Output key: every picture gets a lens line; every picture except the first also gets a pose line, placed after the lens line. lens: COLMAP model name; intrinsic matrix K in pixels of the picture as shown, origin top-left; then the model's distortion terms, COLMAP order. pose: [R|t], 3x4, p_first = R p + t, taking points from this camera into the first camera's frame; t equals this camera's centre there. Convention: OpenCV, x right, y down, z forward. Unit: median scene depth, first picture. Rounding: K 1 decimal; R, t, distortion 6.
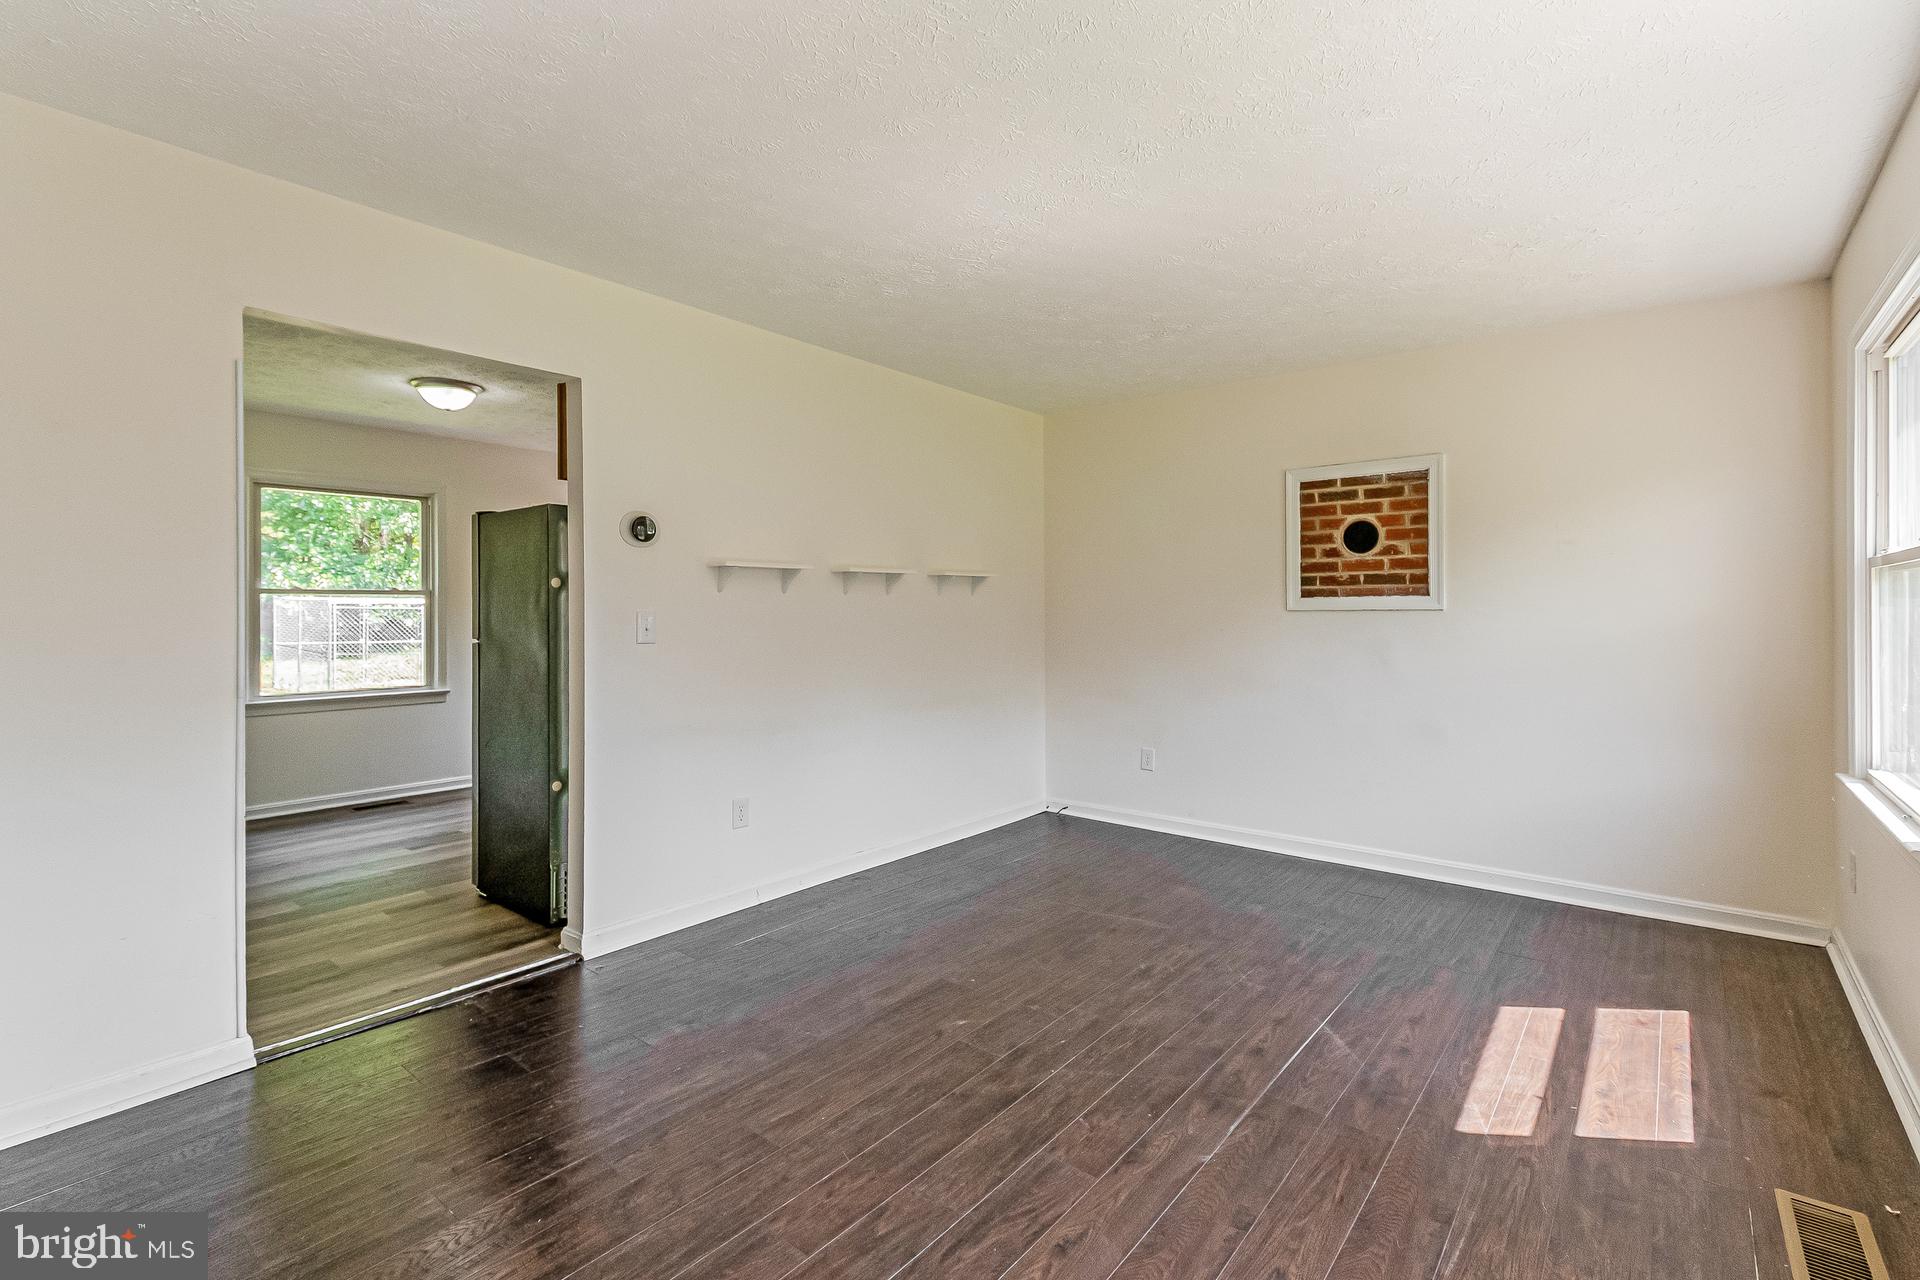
lens RADIAL K [[865.6, 0, 961.2], [0, 865.6, 607.4], [0, 0, 1]] dist [0.000604, -0.000080]
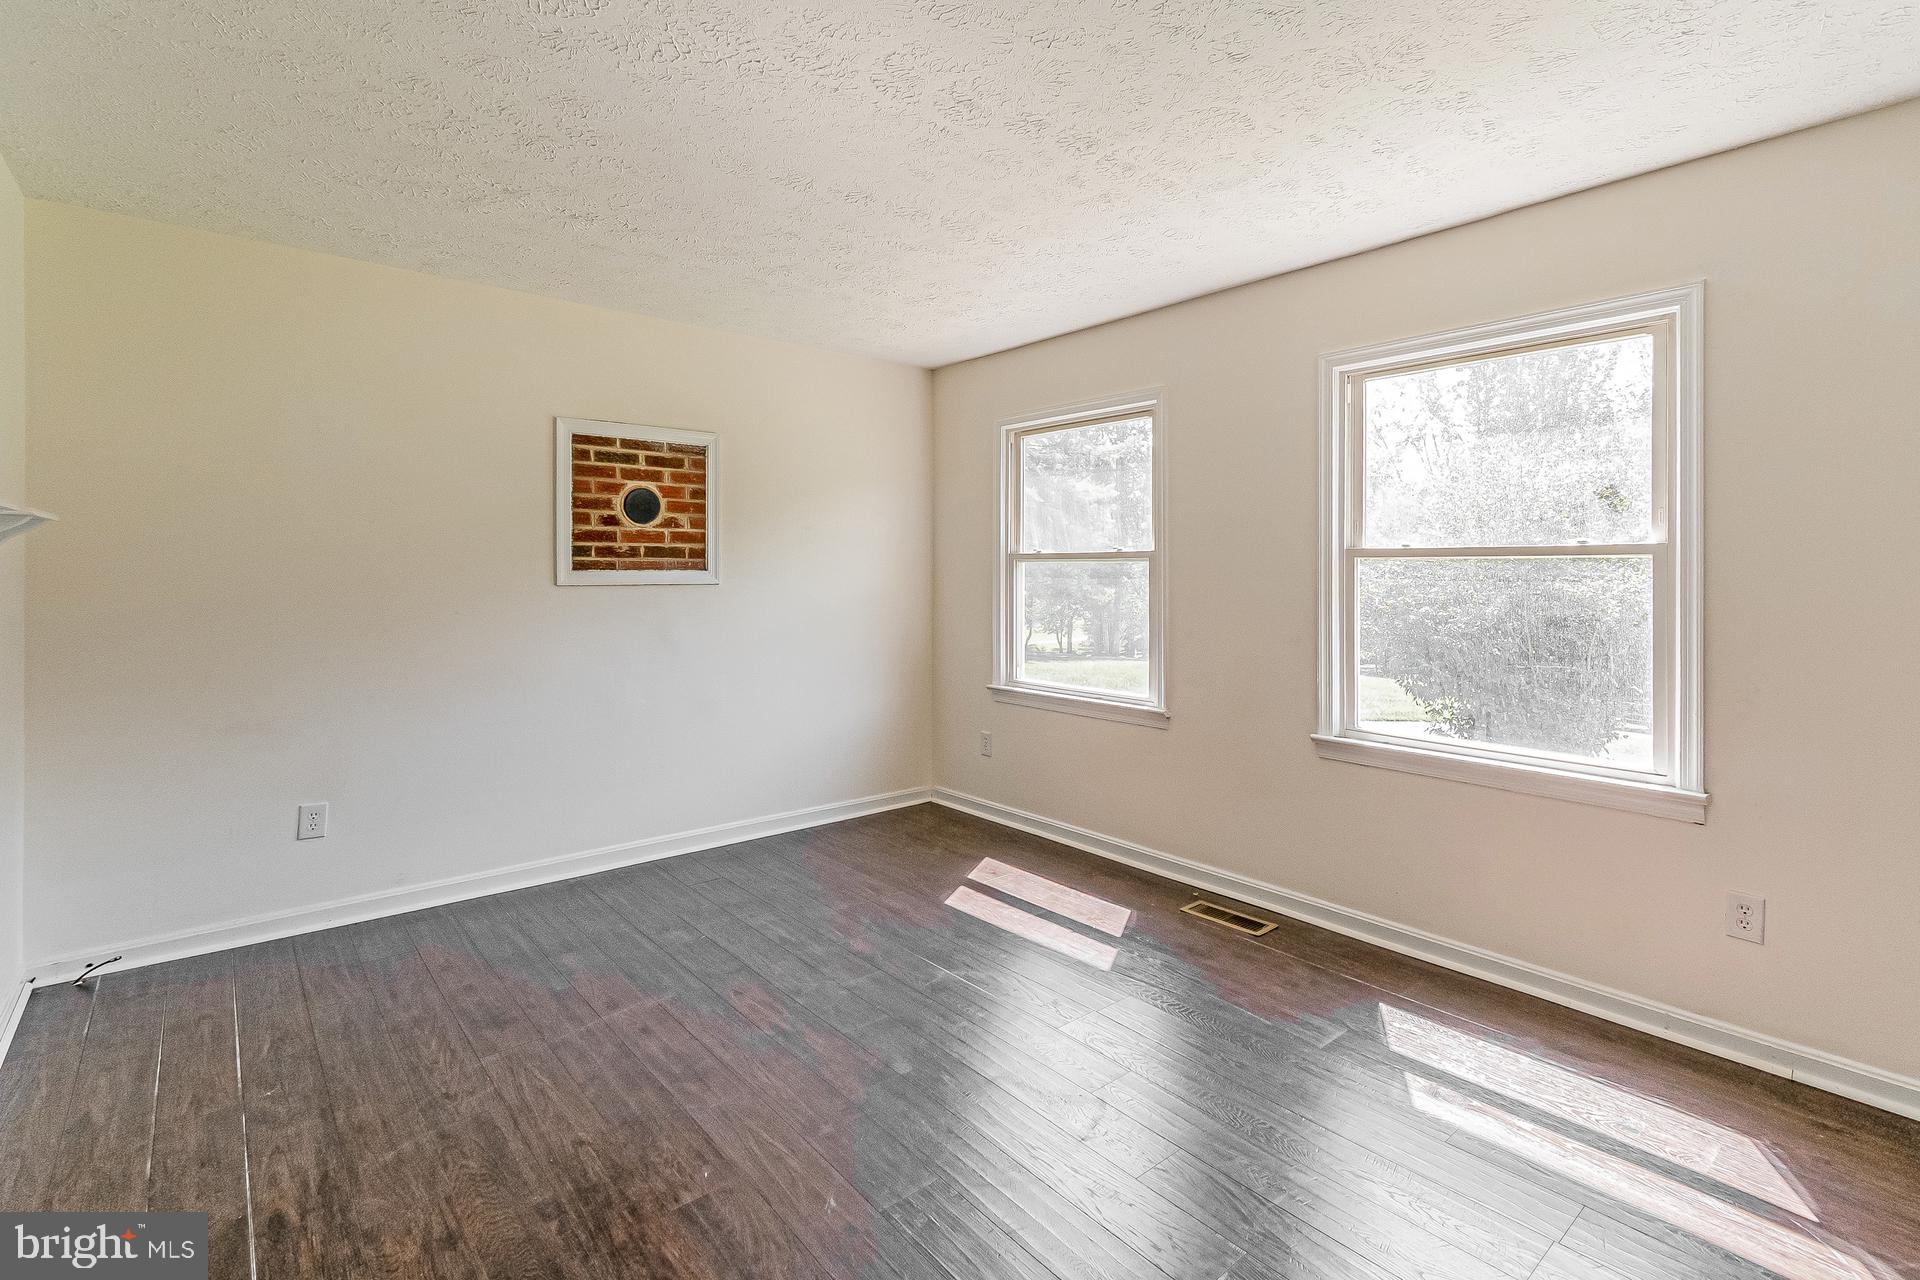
lens RADIAL K [[895.6, 0, 987.2], [0, 895.6, 568.3], [0, 0, 1]] dist [0.002133, 0.000024]
pose [[0.163596, 0.009506, 0.986482, -0.424825], [-0.003457, 0.999953, -0.009063, -0.007411], [-0.986521, -0.001927, 0.163621, 0.481594]]
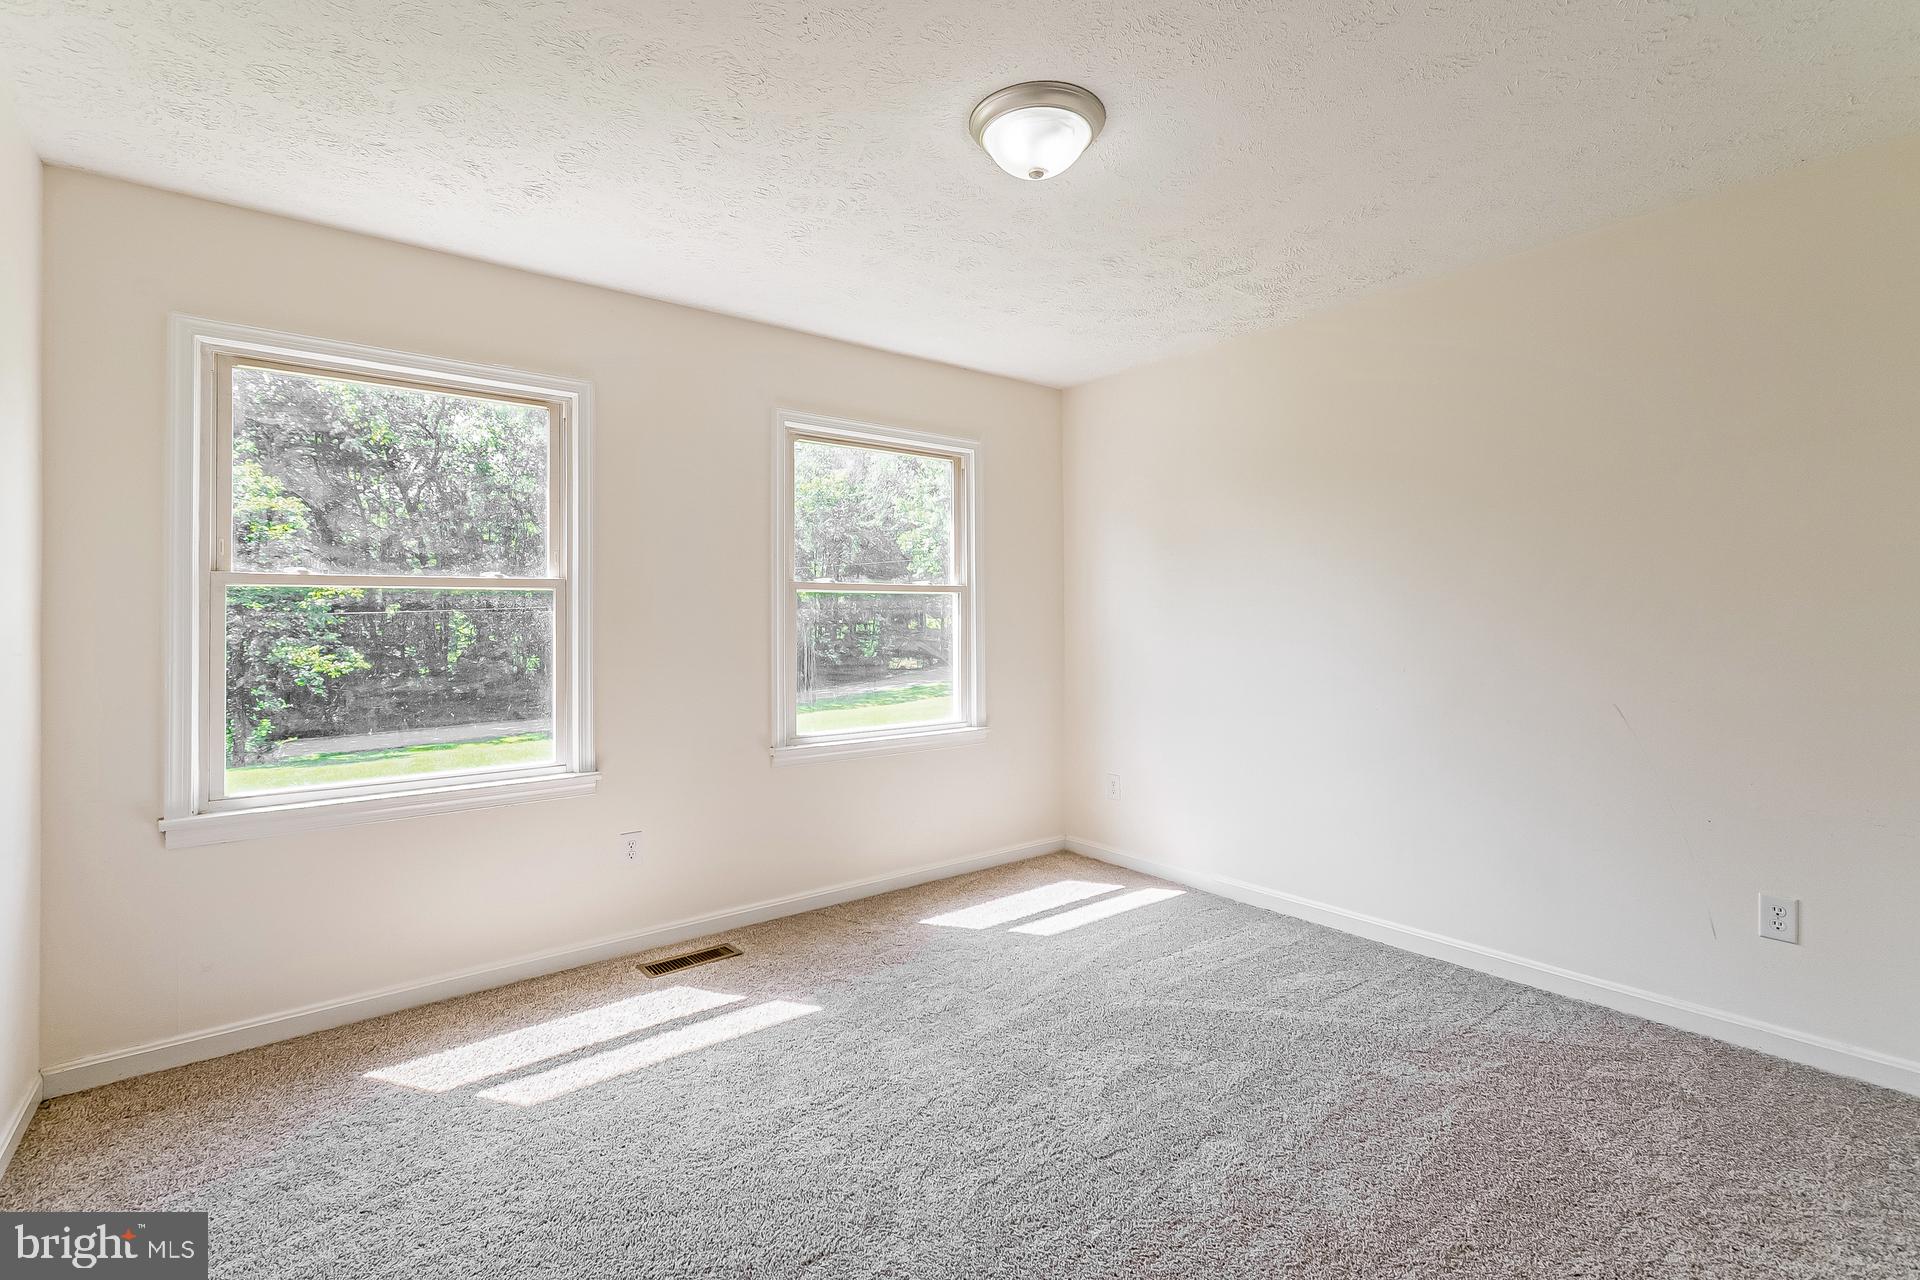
lens RADIAL K [[865.6, 0, 961.2], [0, 865.6, 607.4], [0, 0, 1]] dist [0.000604, -0.000080]
pose [[-0.977943, -0.000784, 0.208870, 0.035675], [-0.000429, 0.999998, 0.001744, -0.008809], [-0.208871, 0.001616, -0.977942, 1.118951]]
